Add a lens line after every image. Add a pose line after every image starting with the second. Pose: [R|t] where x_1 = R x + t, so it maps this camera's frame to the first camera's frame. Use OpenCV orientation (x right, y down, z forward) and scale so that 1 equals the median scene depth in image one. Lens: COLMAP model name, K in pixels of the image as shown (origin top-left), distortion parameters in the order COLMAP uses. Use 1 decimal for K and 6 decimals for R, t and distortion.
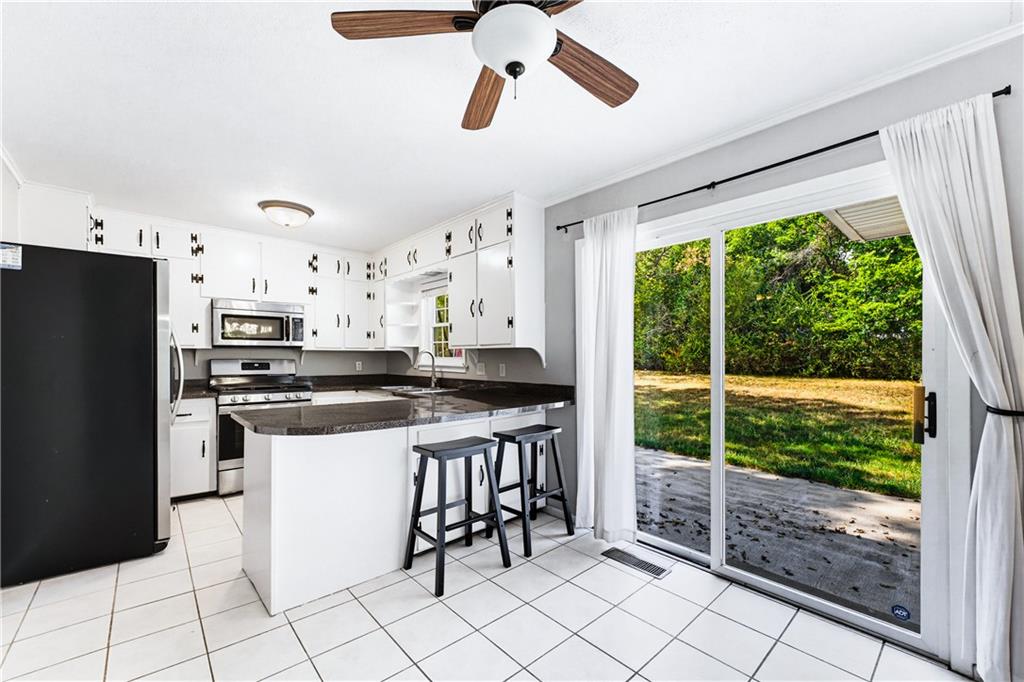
lens RADIAL K [[413.4, 0, 525.4], [0, 413.4, 359.3], [0, 0, 1]] dist [-0.005363, 0.001507]
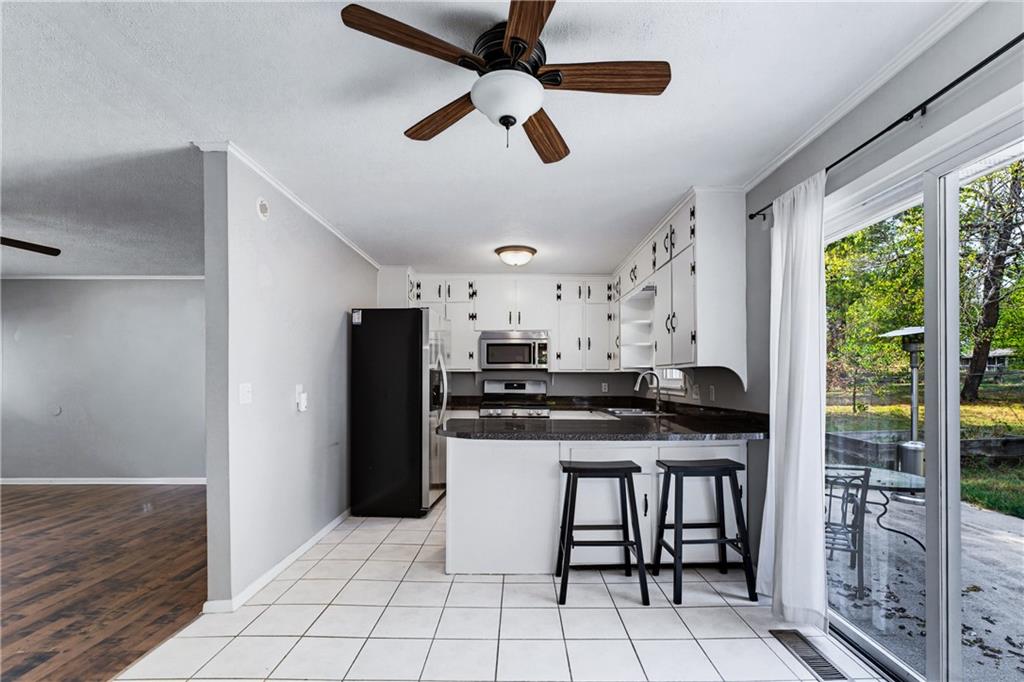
lens RADIAL K [[469.1, 0, 524.2], [0, 469.1, 379.3], [0, 0, 1]] dist [0.001075, 0.000509]
pose [[0.745694, -0.000355, -0.666288, 0.298036], [-0.004337, 0.999976, -0.005387, 0.005006], [0.666274, 0.006907, 0.745675, 0.024612]]
